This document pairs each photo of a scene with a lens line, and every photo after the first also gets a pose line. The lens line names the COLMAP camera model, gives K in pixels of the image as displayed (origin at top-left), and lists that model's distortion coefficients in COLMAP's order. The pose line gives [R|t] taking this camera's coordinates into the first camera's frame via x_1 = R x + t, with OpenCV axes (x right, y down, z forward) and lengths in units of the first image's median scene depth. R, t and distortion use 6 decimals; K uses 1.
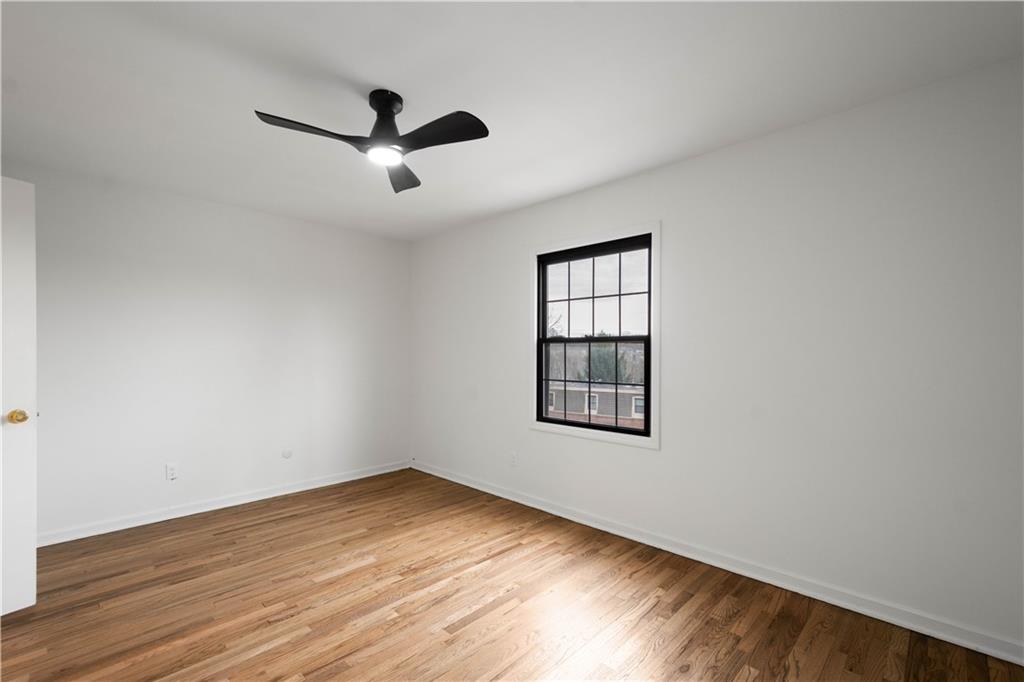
lens RADIAL K [[453.5, 0, 508.7], [0, 453.5, 363.5], [0, 0, 1]] dist [0.011168, -0.000081]
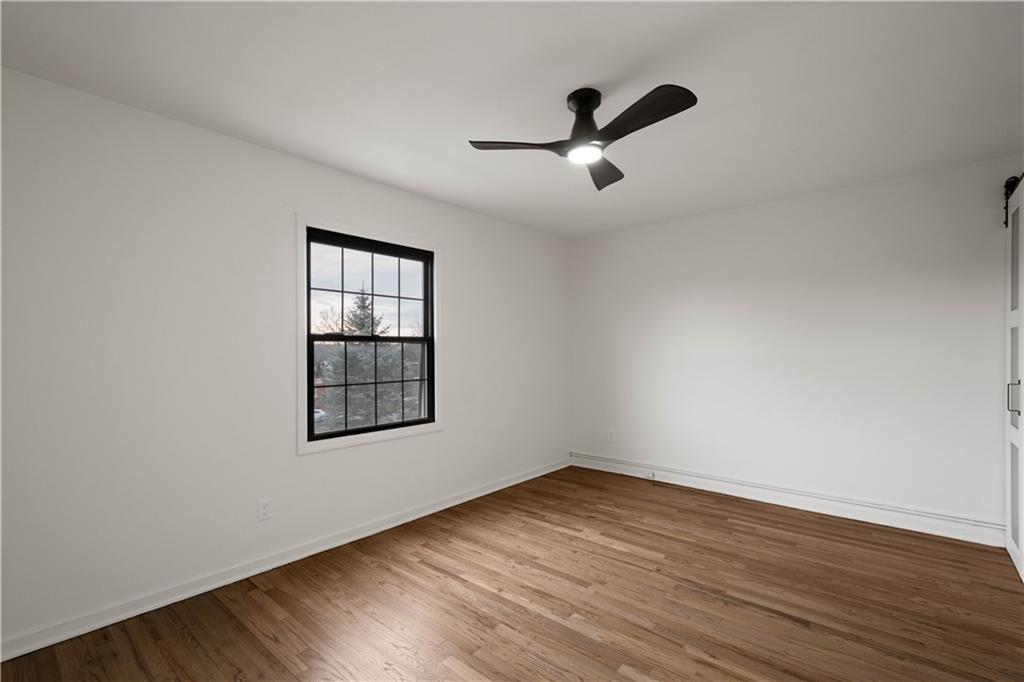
lens RADIAL K [[453.5, 0, 508.7], [0, 453.5, 363.5], [0, 0, 1]] dist [0.011168, -0.000081]
pose [[-0.051664, -0.027166, 0.998295, -0.906703], [0.032665, 0.999049, 0.028877, -0.020759], [-0.998130, 0.034101, -0.050727, 0.879095]]
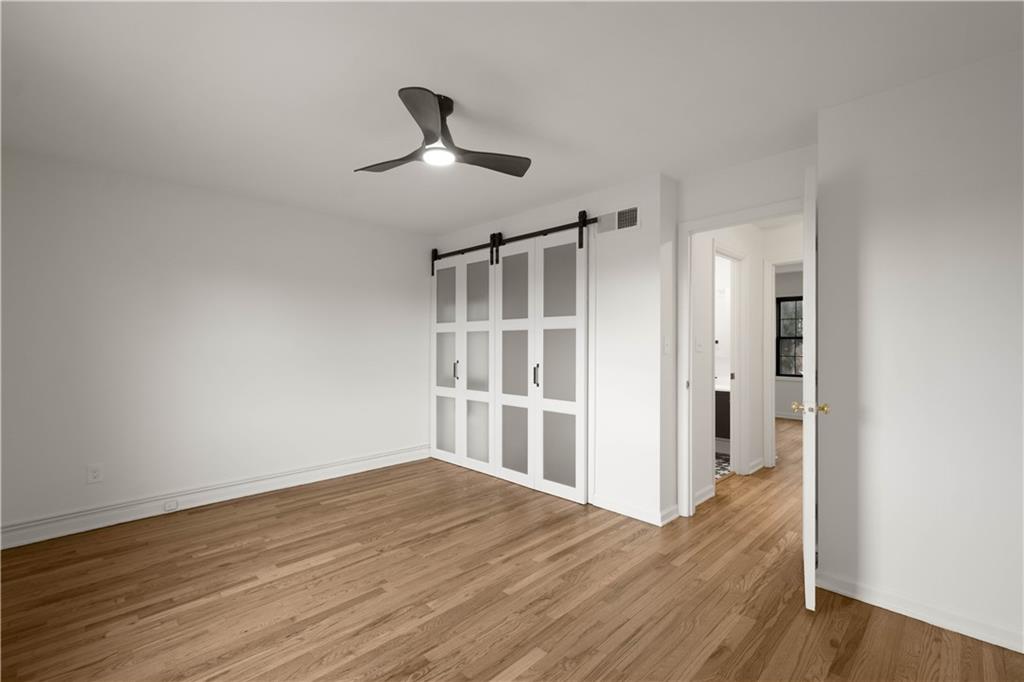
lens RADIAL K [[453.5, 0, 508.7], [0, 453.5, 363.5], [0, 0, 1]] dist [0.011168, -0.000081]
pose [[-0.999709, 0.001086, 0.024104, -0.334940], [0.002774, 0.997536, 0.070103, -0.037802], [-0.023968, 0.070149, -0.997249, 1.467767]]
